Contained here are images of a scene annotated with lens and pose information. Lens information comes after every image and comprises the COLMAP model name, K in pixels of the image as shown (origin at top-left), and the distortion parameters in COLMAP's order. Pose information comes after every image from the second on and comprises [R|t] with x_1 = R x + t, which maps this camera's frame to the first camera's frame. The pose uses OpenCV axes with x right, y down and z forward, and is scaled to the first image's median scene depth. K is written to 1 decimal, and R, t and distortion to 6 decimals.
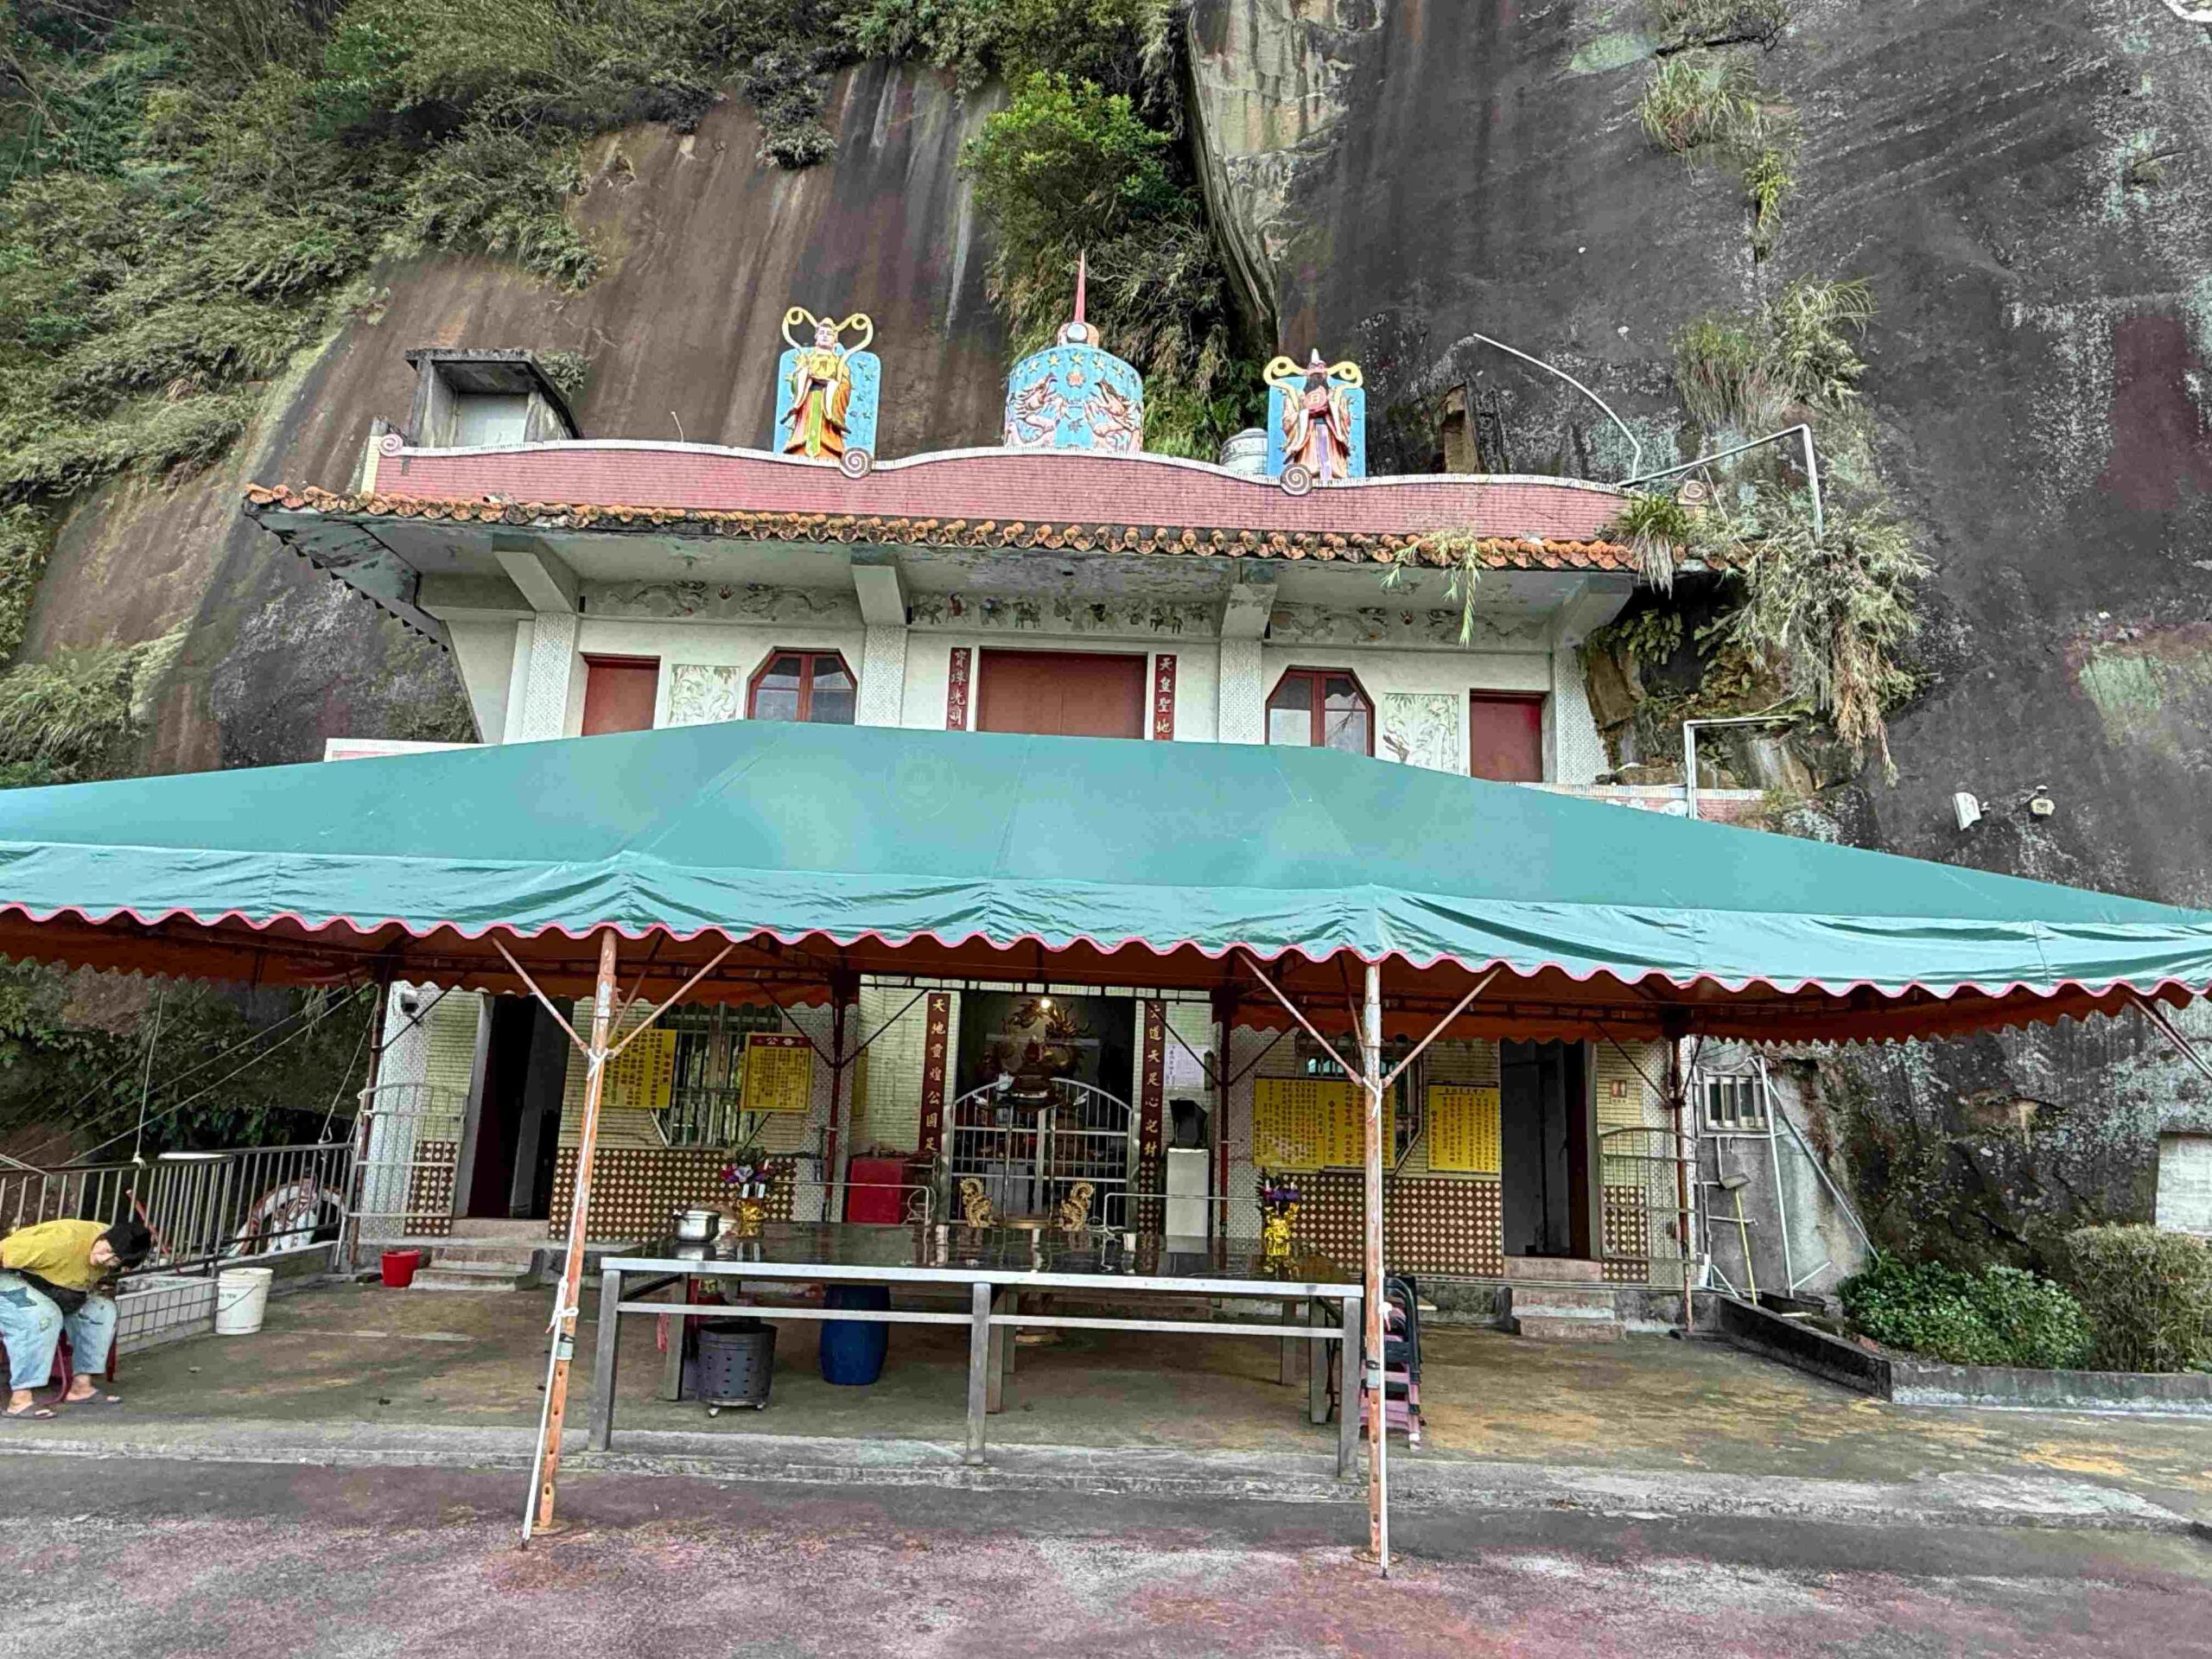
lens RADIAL K [[1390.4, 0, 1117.1], [0, 1390.4, 832.7], [0, 0, 1]] dist [0.000807, -0.000400]
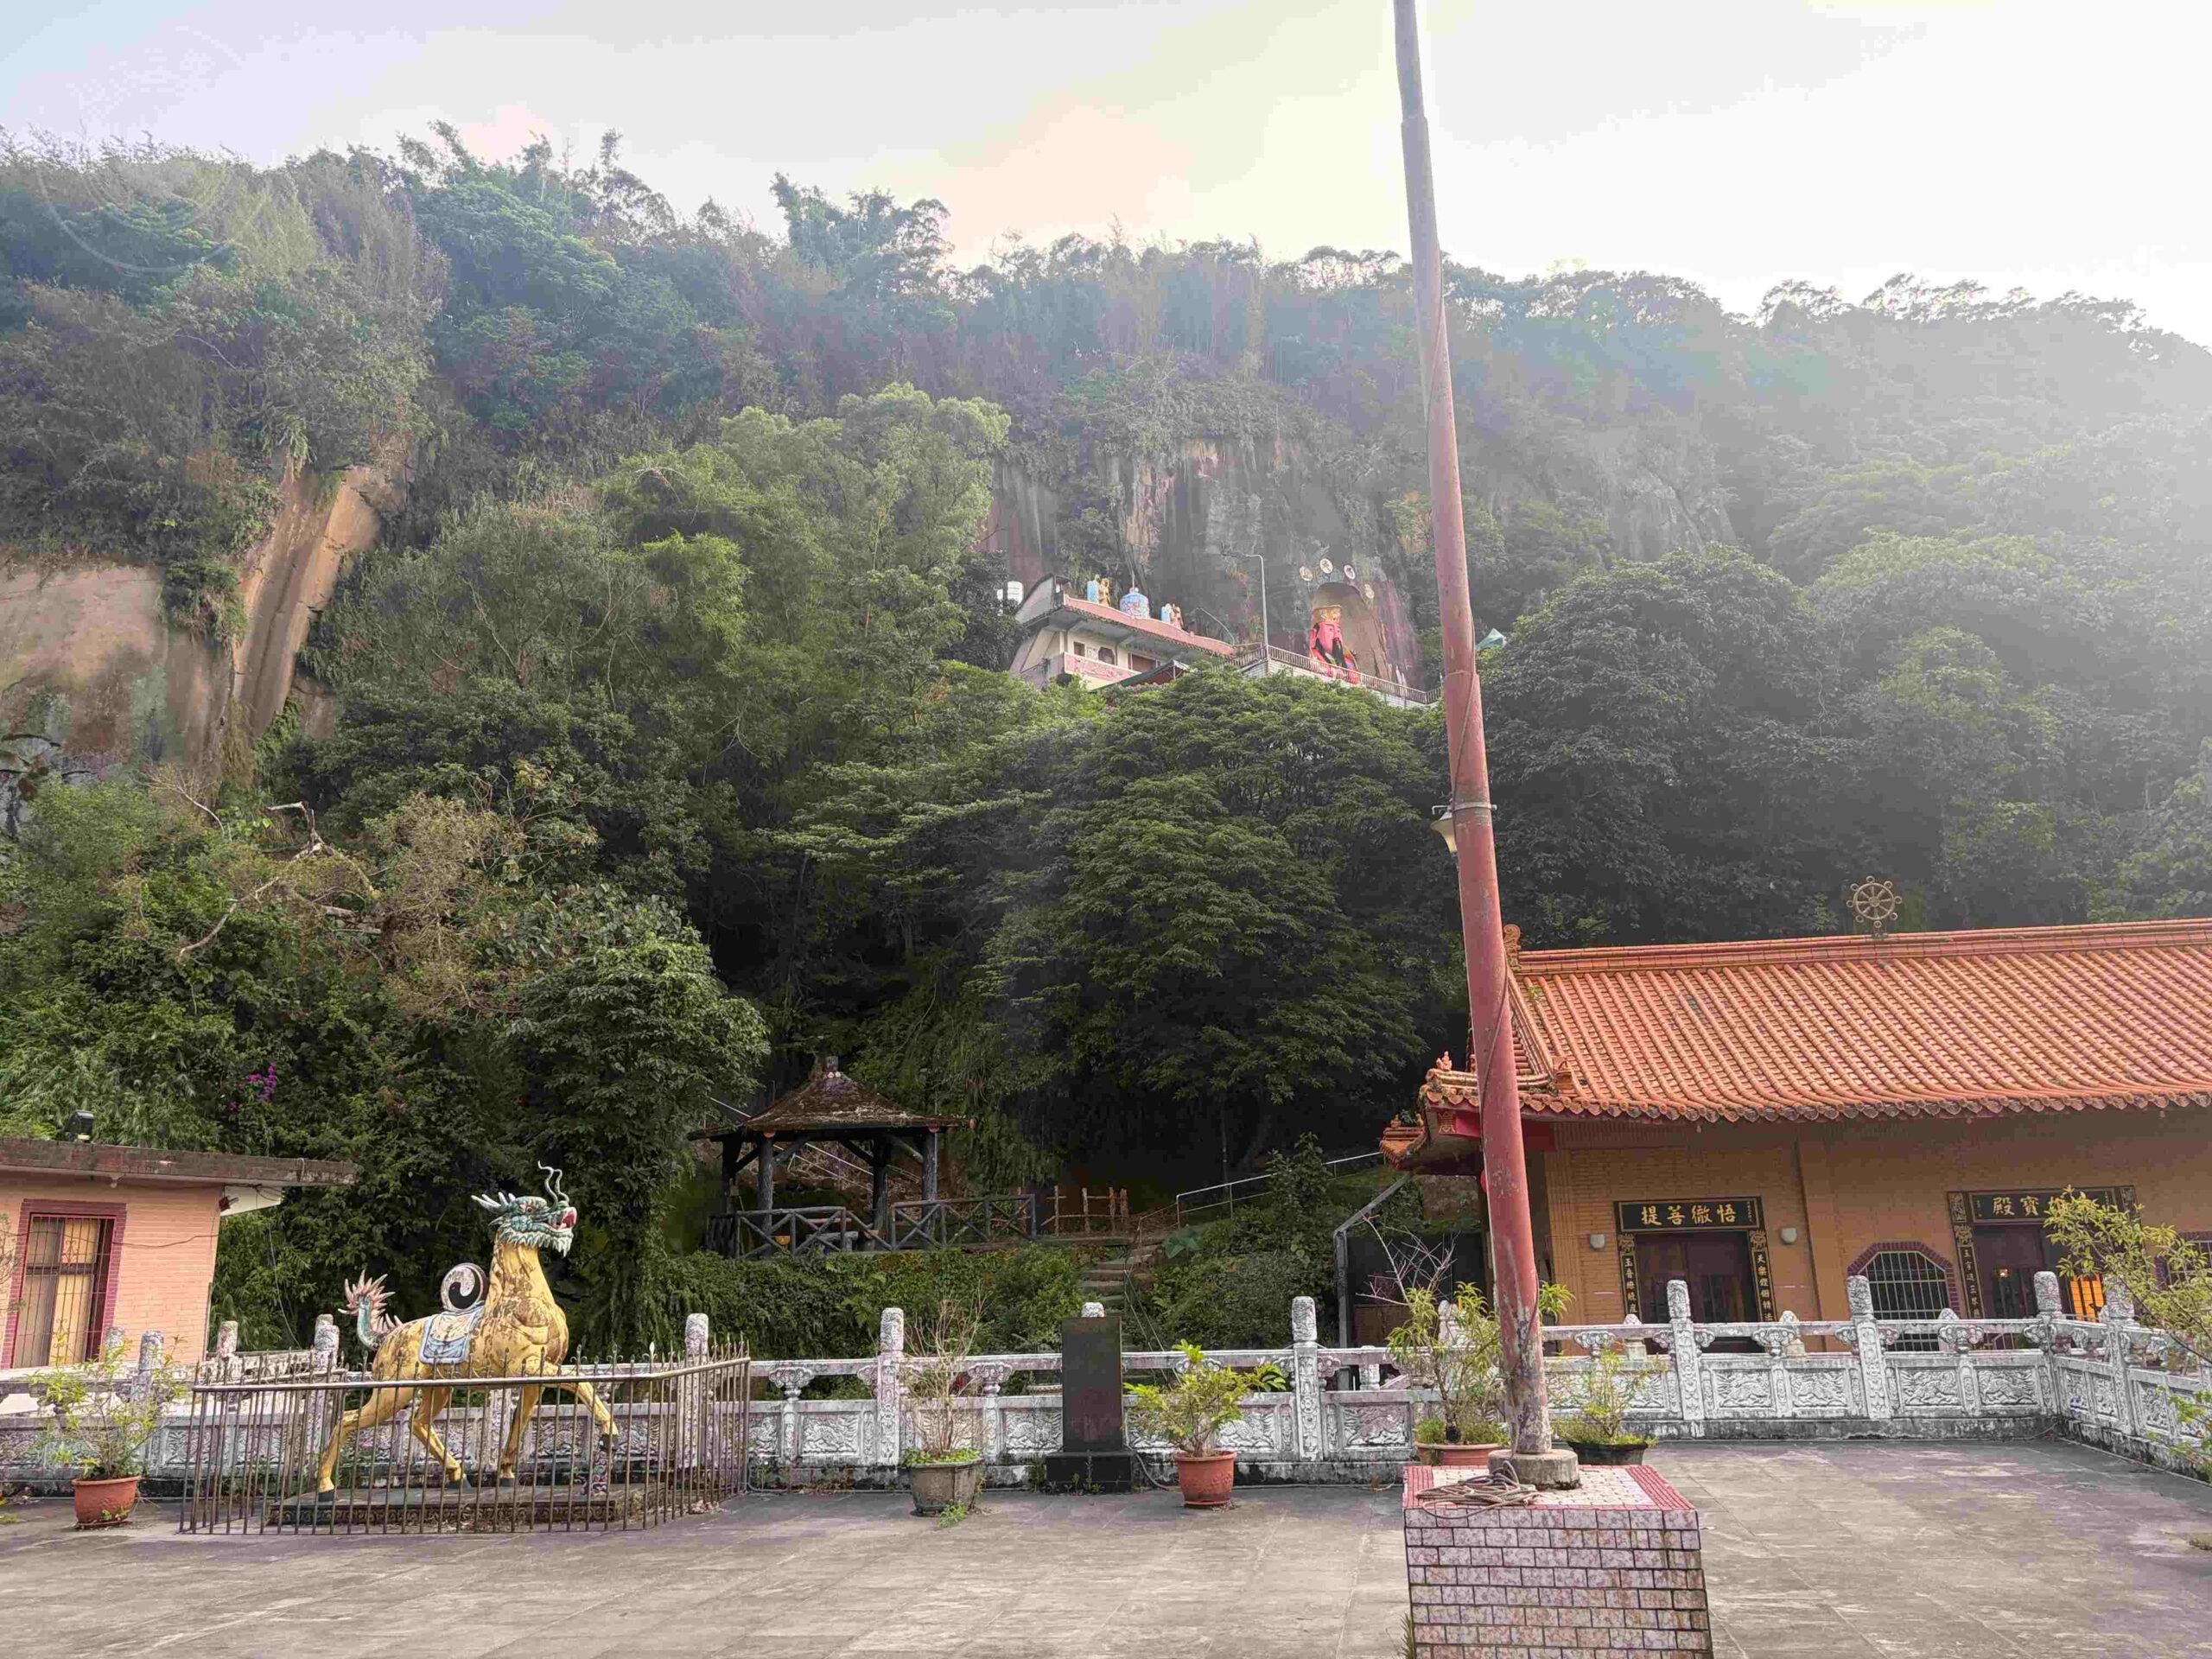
lens RADIAL K [[1665.9, 0, 1099.5], [0, 1665.9, 833.1], [0, 0, 1]] dist [0.048704, -0.041826]
pose [[0.751399, 0.100240, 0.652189, -4.548033], [-0.074937, 0.994963, -0.066587, 1.034005], [-0.655579, 0.001161, 0.755126, -3.890812]]
